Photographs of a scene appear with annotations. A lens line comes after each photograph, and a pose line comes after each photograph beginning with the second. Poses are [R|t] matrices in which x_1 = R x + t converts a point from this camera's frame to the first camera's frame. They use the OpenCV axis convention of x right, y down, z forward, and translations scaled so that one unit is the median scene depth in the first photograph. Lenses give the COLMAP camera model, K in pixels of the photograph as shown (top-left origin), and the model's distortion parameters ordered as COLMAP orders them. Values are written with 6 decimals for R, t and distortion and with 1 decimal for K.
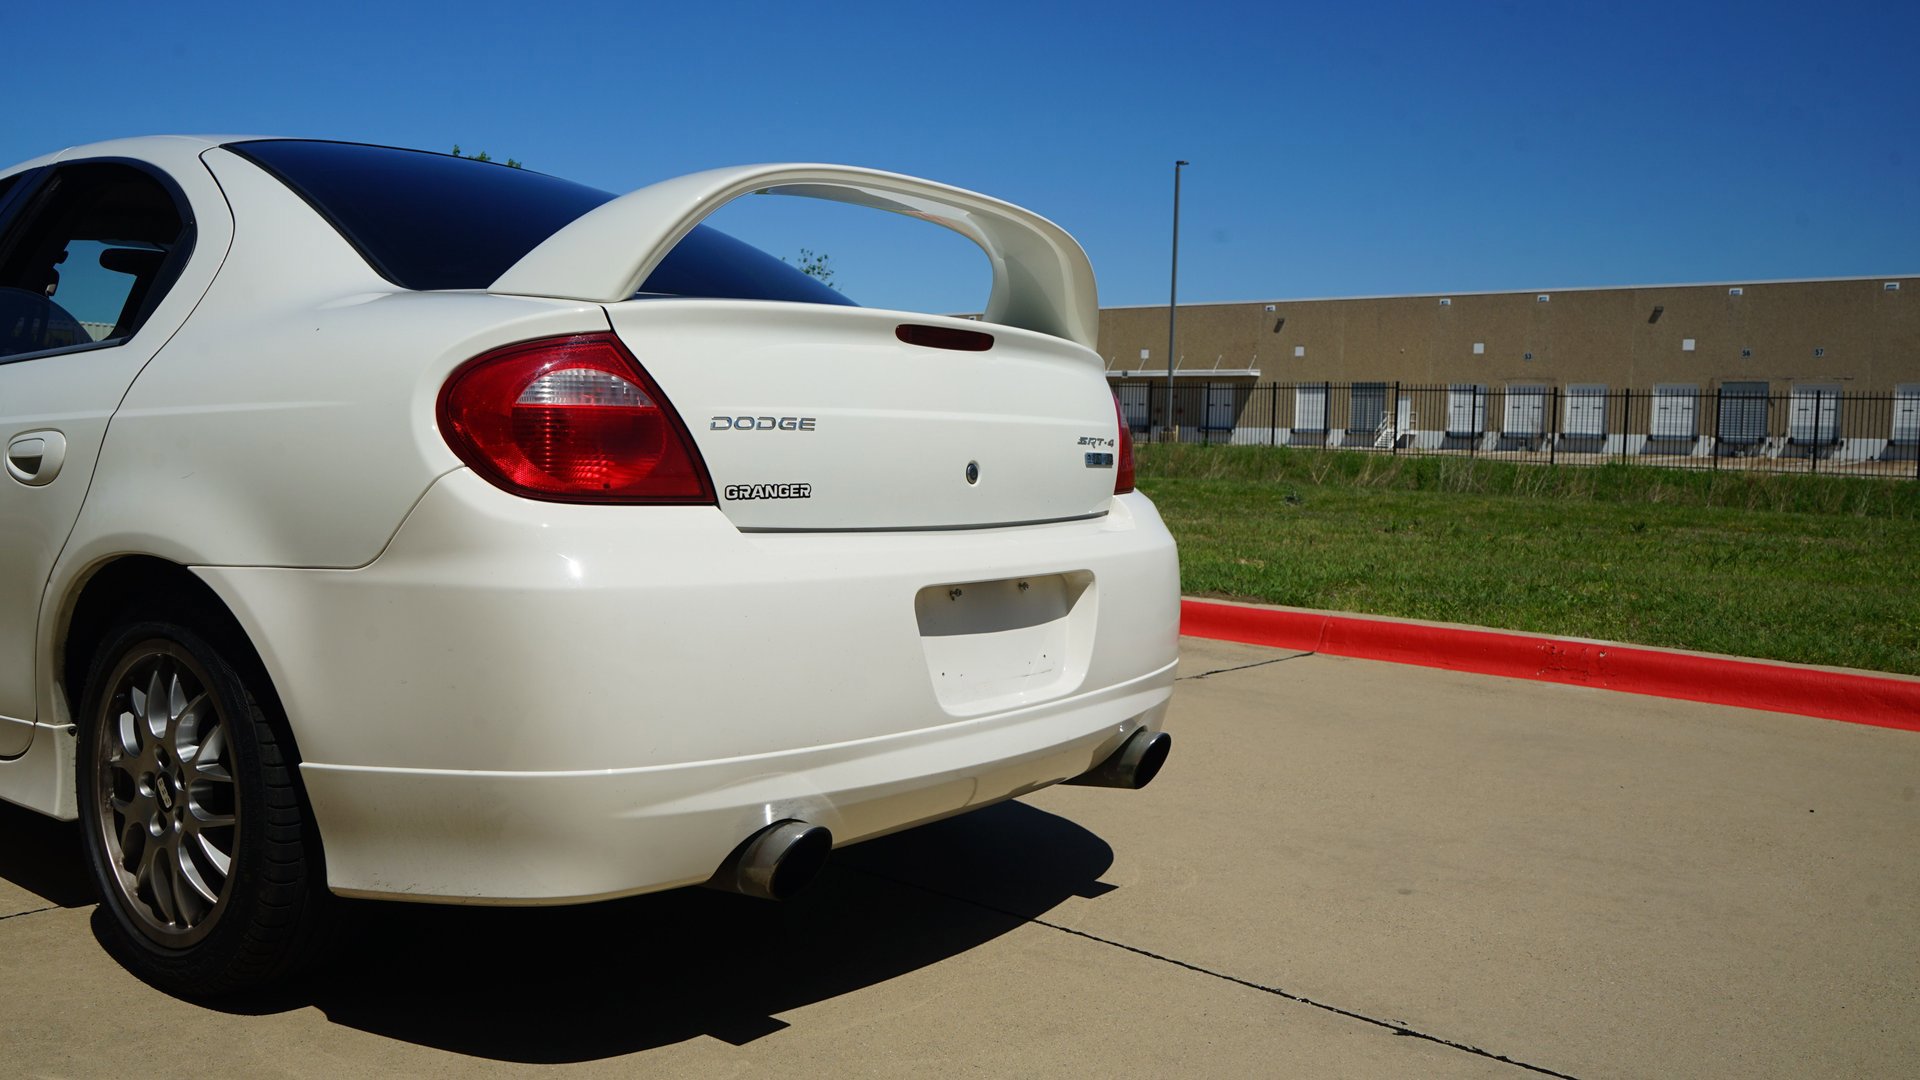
lens RADIAL K [[1525.2, 0, 960.0], [0, 1525.2, 540.0], [0, 0, 1]] dist [-0.014522, 0.007638]
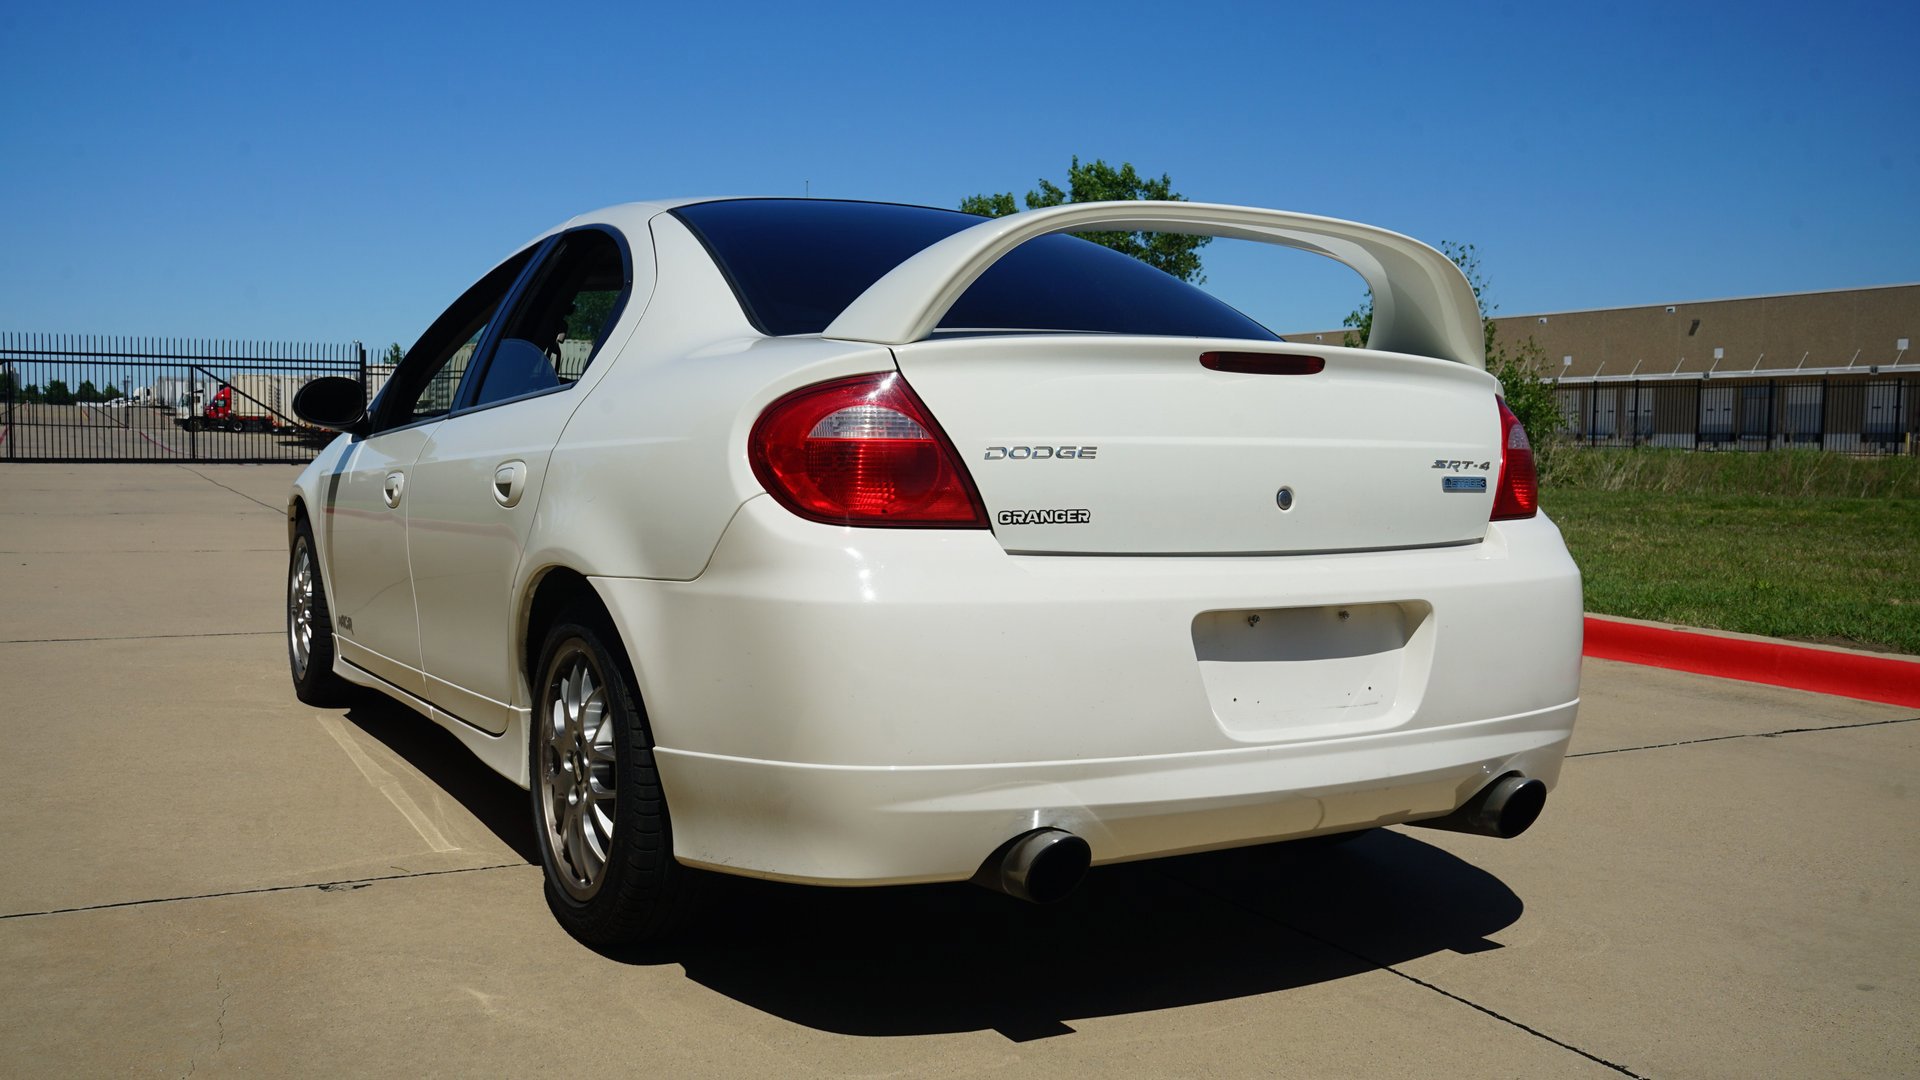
lens RADIAL K [[1668.4, 0, 964.1], [0, 1668.4, 535.9], [0, 0, 1]] dist [0.001284, 0.001372]
pose [[0.922638, 0.010592, -0.385521, 0.261001], [-0.017144, 0.999761, -0.013561, -0.001782], [0.385285, 0.019121, 0.922600, -0.087015]]
